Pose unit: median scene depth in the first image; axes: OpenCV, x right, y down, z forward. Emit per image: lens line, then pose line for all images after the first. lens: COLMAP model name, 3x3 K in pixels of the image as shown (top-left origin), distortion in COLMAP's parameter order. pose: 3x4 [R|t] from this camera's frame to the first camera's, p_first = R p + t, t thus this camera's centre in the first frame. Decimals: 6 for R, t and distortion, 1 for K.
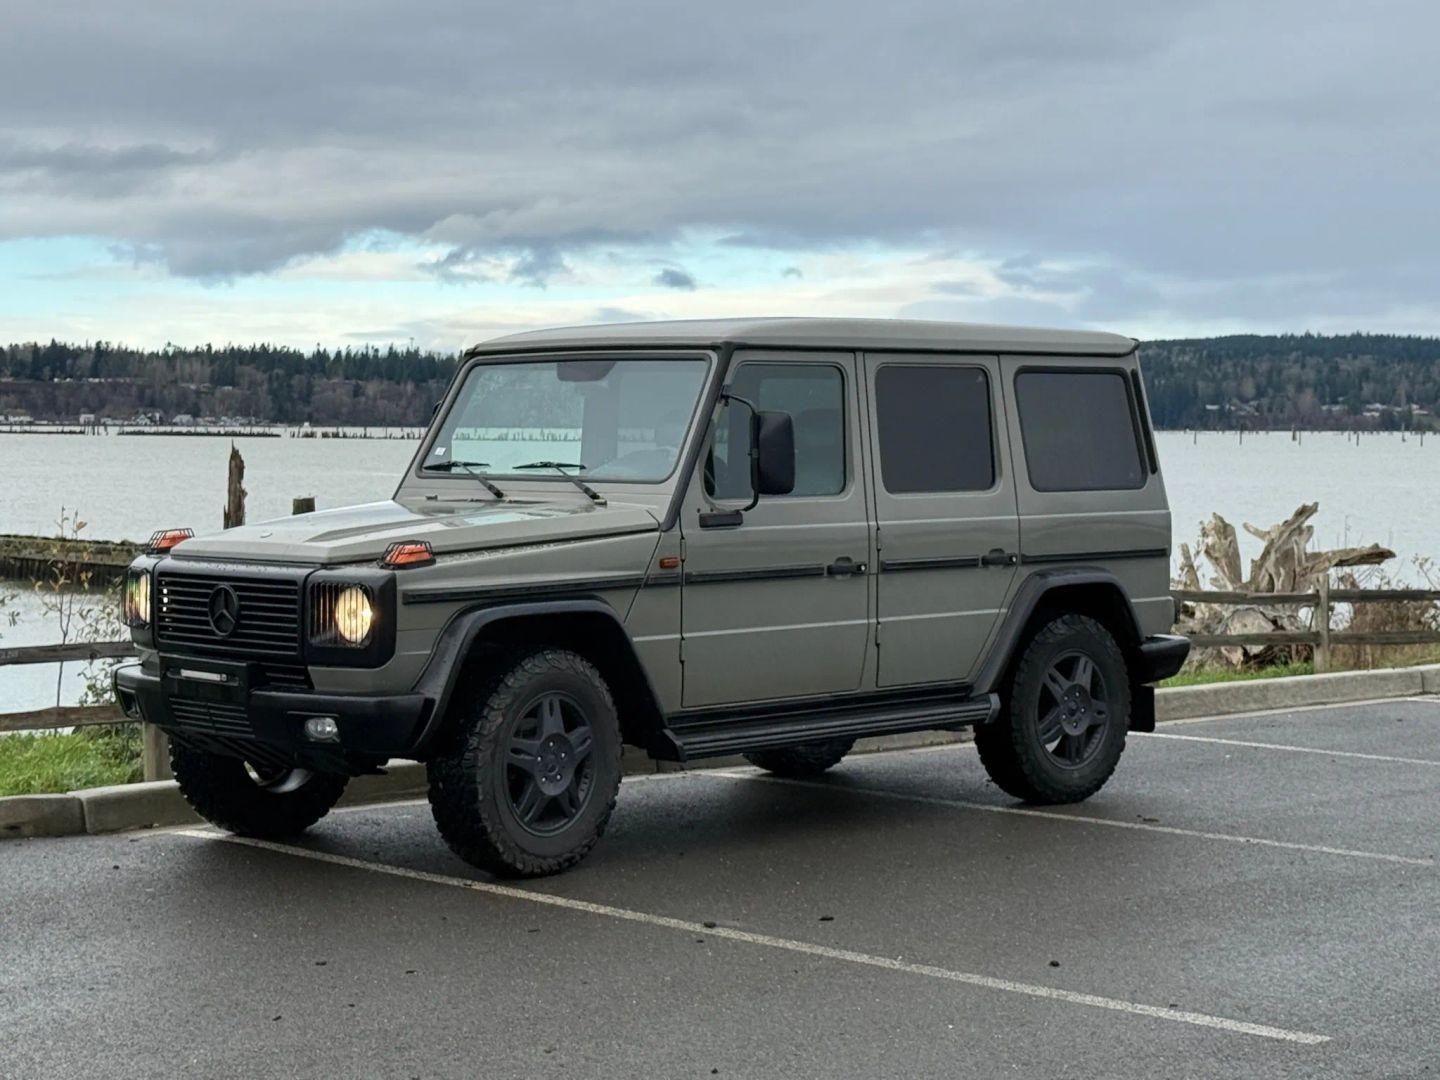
lens RADIAL K [[2993.5, 0, 718.0], [0, 2993.5, 527.5], [0, 0, 1]] dist [0.203701, 0.000000]
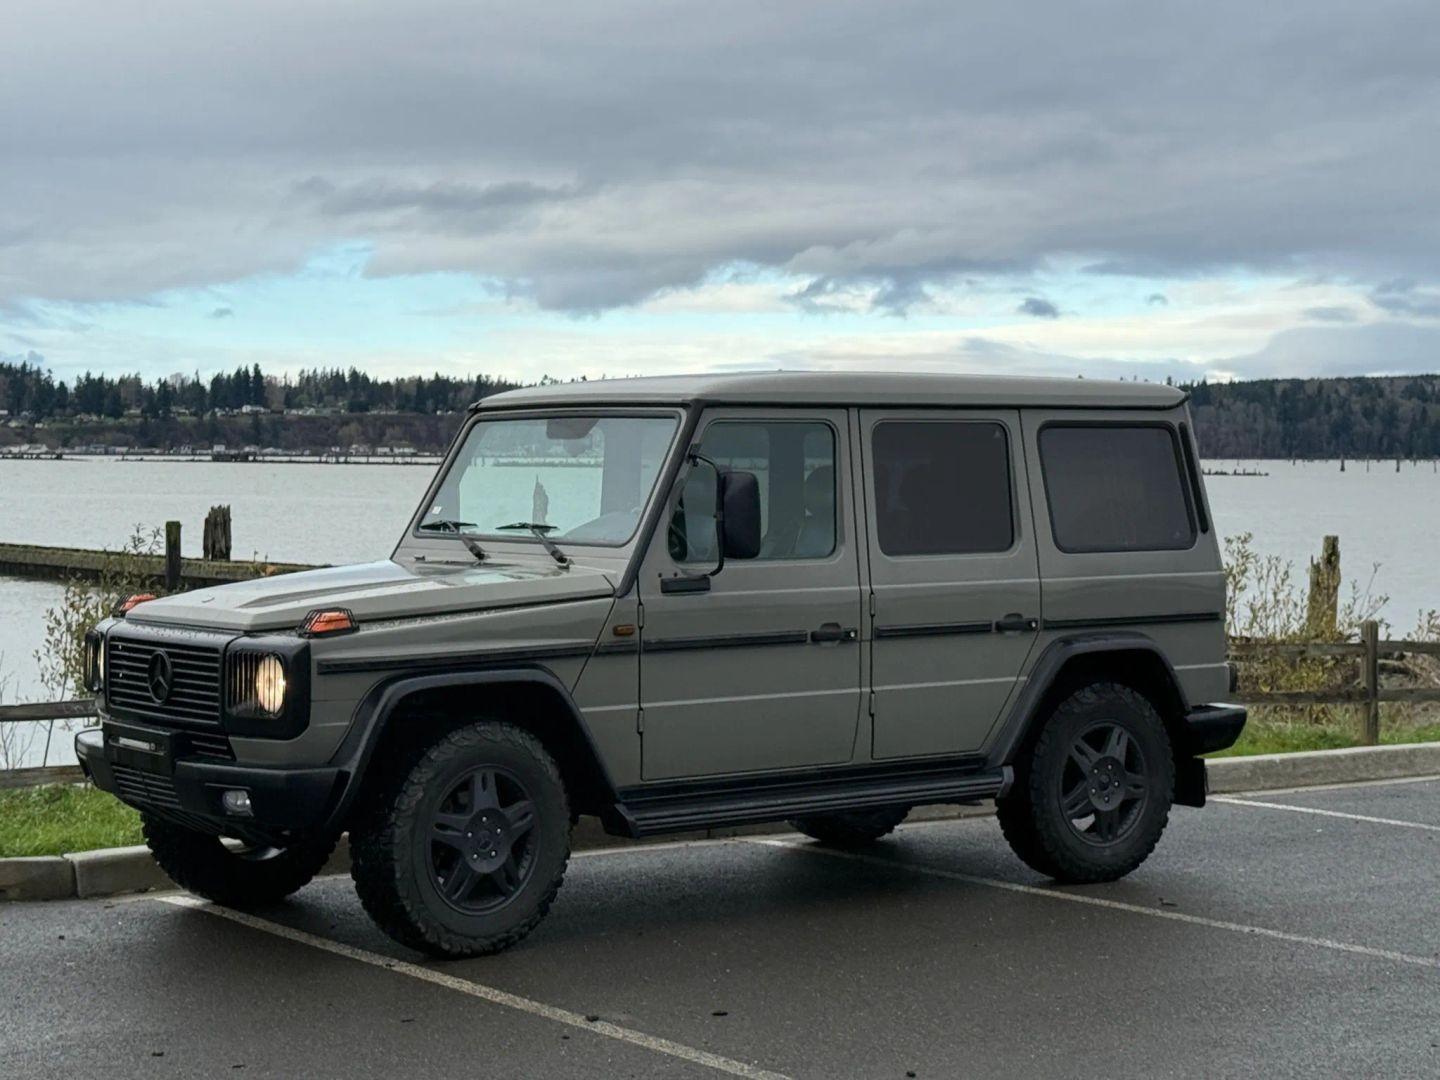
lens RADIAL K [[2993.5, 0, 724.3], [0, 2993.5, 547.0], [0, 0, 1]] dist [0.203701, 0.000000]
pose [[0.991444, 0.003365, -0.130486, 0.126473], [-0.003718, 0.999990, -0.002456, -0.011357], [0.130476, 0.002920, 0.991447, 0.046482]]
